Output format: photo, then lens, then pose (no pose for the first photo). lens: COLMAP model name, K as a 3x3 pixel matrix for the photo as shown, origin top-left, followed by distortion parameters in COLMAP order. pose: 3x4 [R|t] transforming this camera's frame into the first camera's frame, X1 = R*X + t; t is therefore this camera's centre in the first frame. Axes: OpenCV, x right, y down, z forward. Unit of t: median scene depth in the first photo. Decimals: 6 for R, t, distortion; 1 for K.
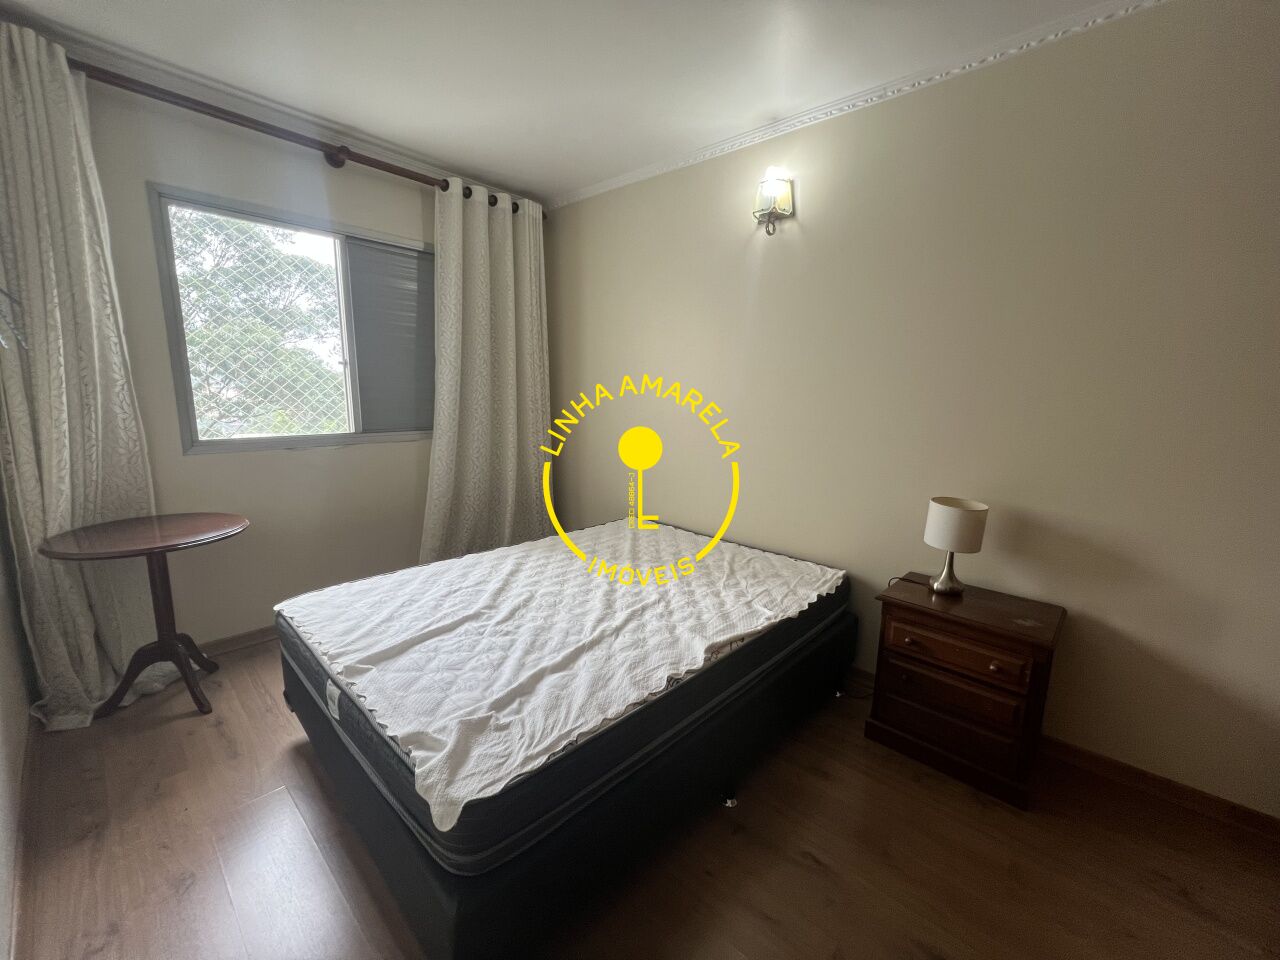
lens RADIAL K [[510.7, 0, 636.5], [0, 510.7, 479.4], [0, 0, 1]] dist [-0.002596, -0.000297]
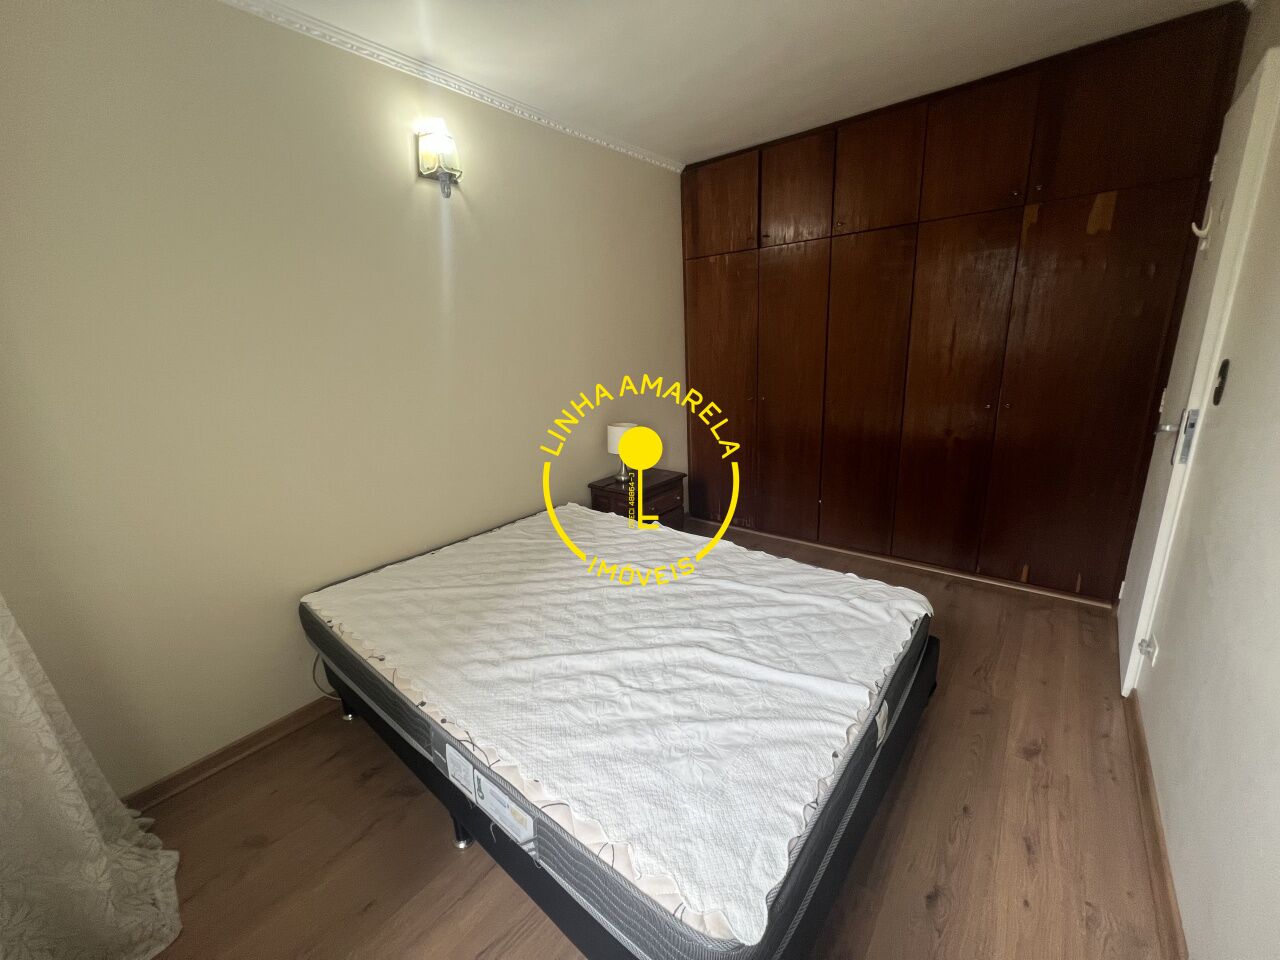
lens RADIAL K [[510.7, 0, 636.5], [0, 510.7, 479.4], [0, 0, 1]] dist [-0.002596, -0.000297]
pose [[-0.058734, -0.283516, 0.957167, -0.789277], [0.220712, 0.931406, 0.289429, -0.202003], [-0.973569, 0.228257, 0.007870, 0.790926]]
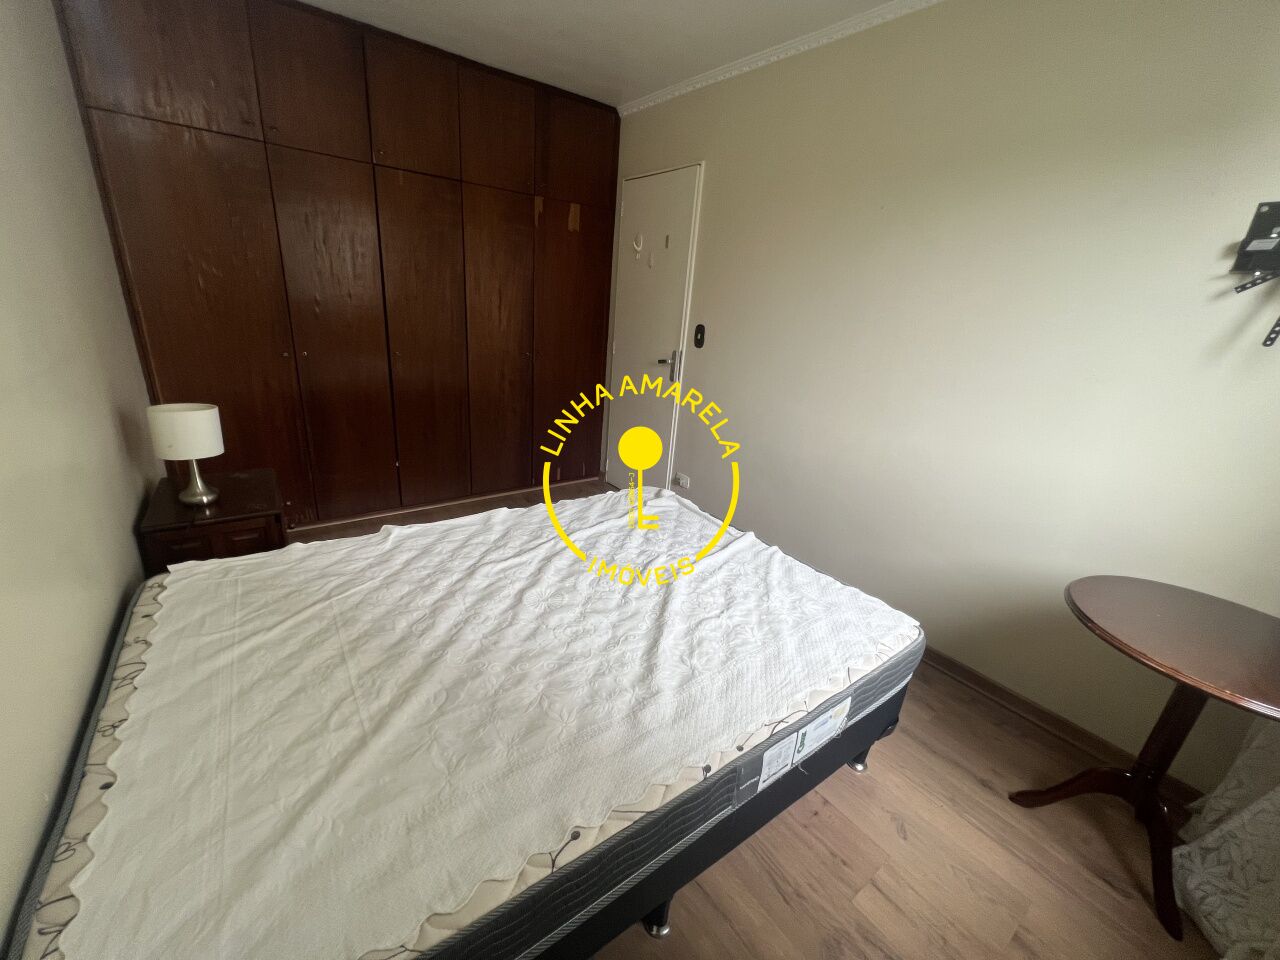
lens RADIAL K [[510.7, 0, 636.5], [0, 510.7, 479.4], [0, 0, 1]] dist [-0.002596, -0.000297]
pose [[-0.977224, -0.153587, 0.146437, -0.263446], [-0.062614, 0.868022, 0.492562, -0.277013], [-0.202762, 0.472174, -0.857869, 1.355865]]
